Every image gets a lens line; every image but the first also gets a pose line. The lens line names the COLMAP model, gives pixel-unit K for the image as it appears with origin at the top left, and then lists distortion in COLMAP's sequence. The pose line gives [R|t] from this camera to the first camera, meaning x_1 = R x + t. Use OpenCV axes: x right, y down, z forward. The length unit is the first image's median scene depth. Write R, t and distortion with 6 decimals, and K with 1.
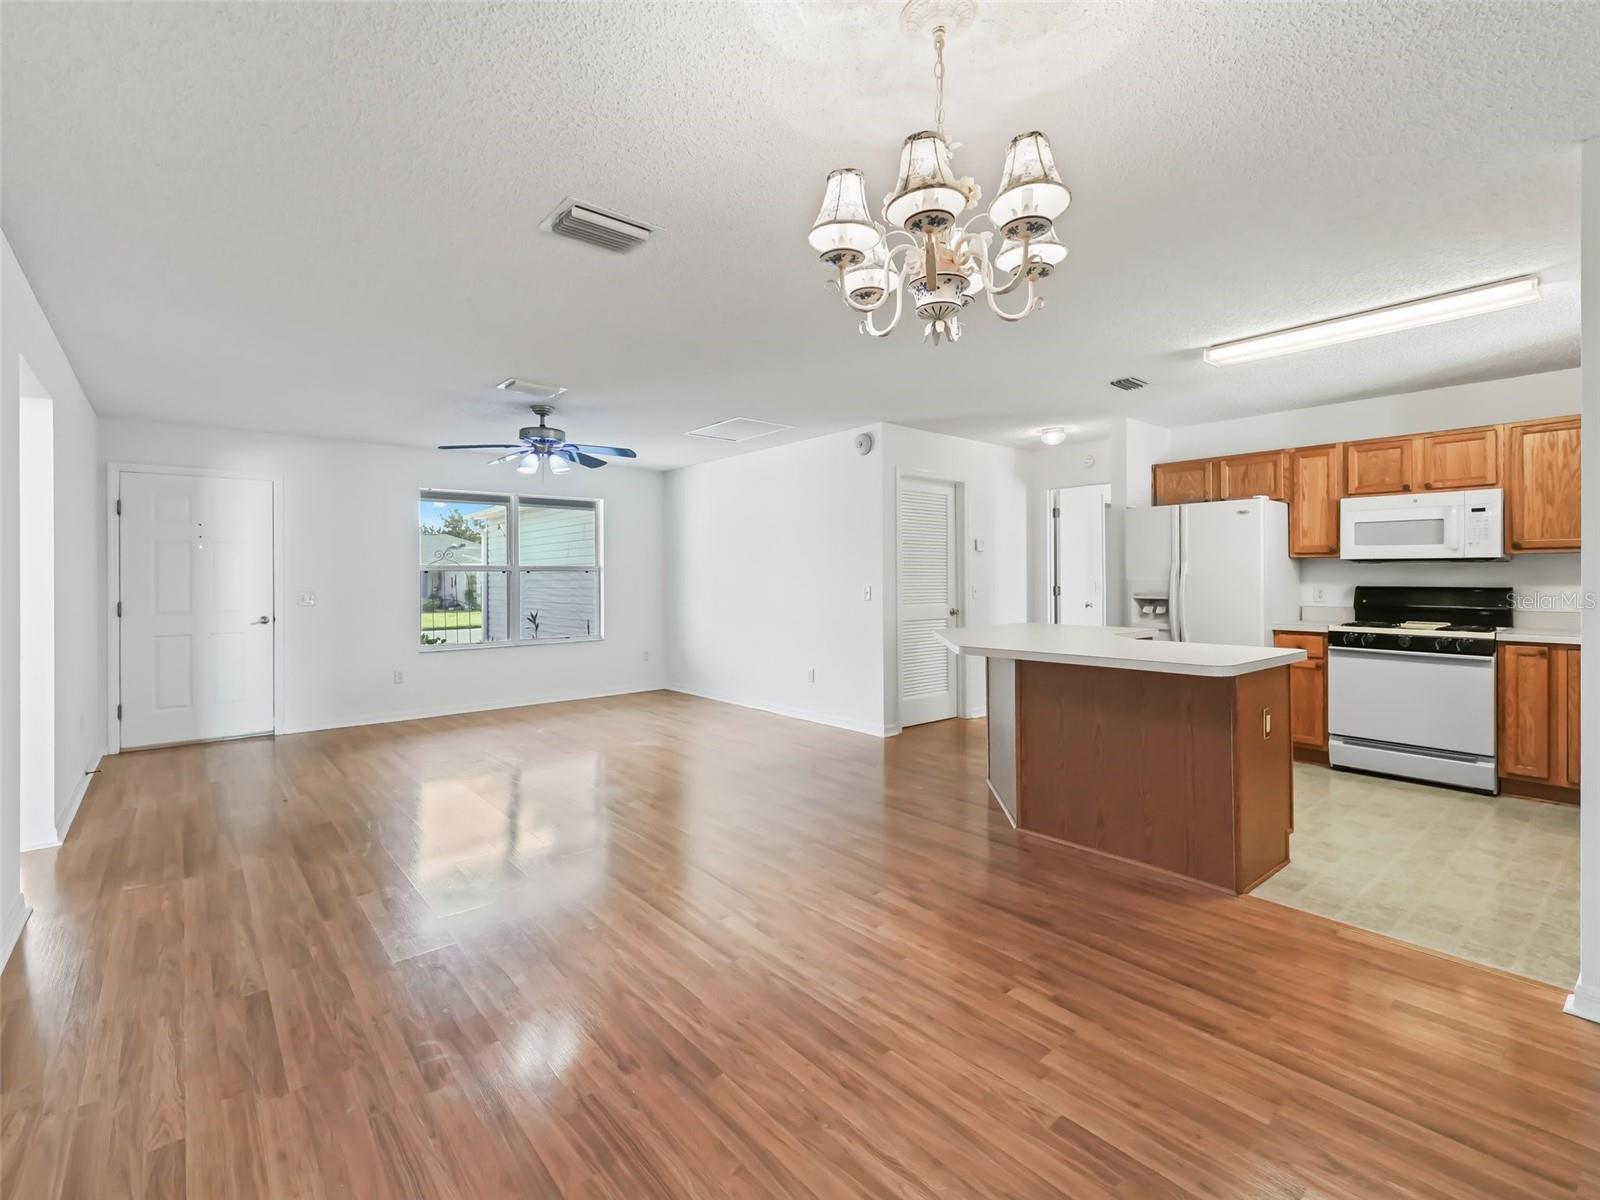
lens RADIAL K [[728.6, 0, 793.0], [0, 728.6, 576.9], [0, 0, 1]] dist [0.005162, -0.000028]
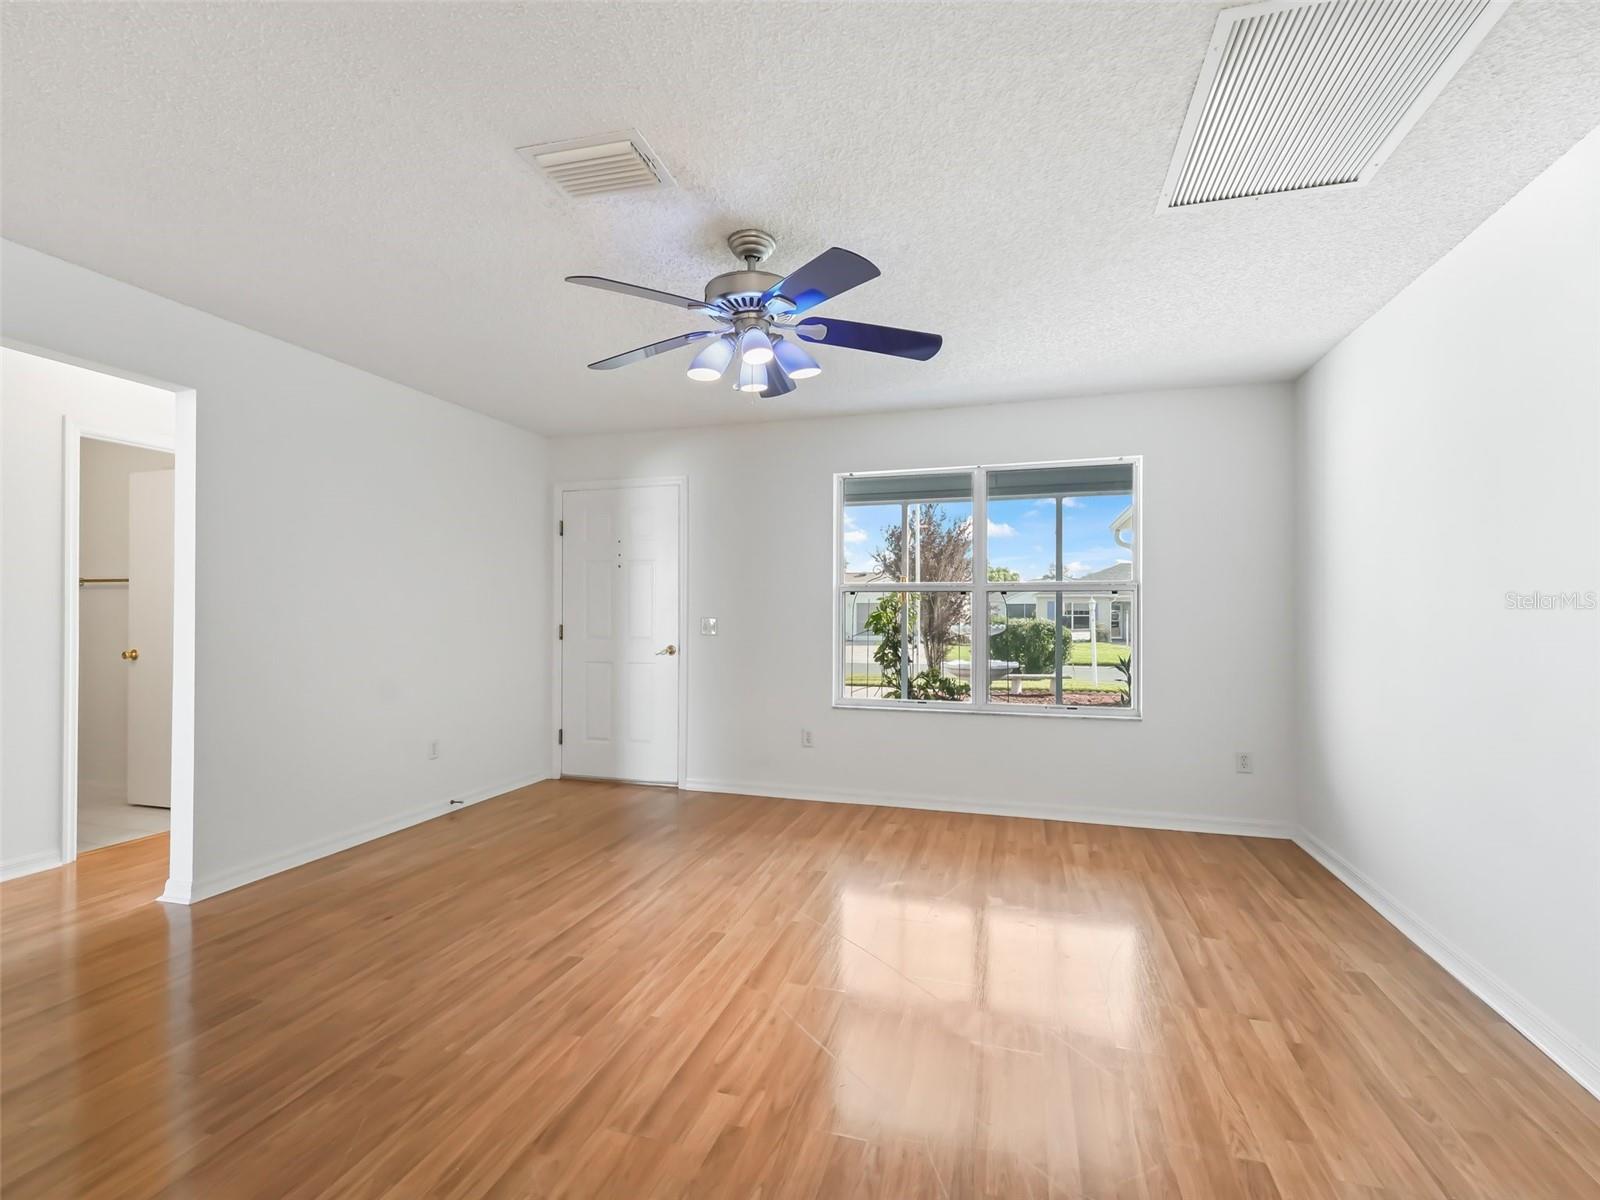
lens RADIAL K [[739.9, 0, 806.9], [0, 739.9, 612.0], [0, 0, 1]] dist [0.017114, -0.000060]
pose [[0.555081, 0.011655, -0.831715, 0.084508], [-0.007990, 0.999930, 0.008679, 0.007978], [0.831758, 0.001828, 0.555135, 0.782157]]
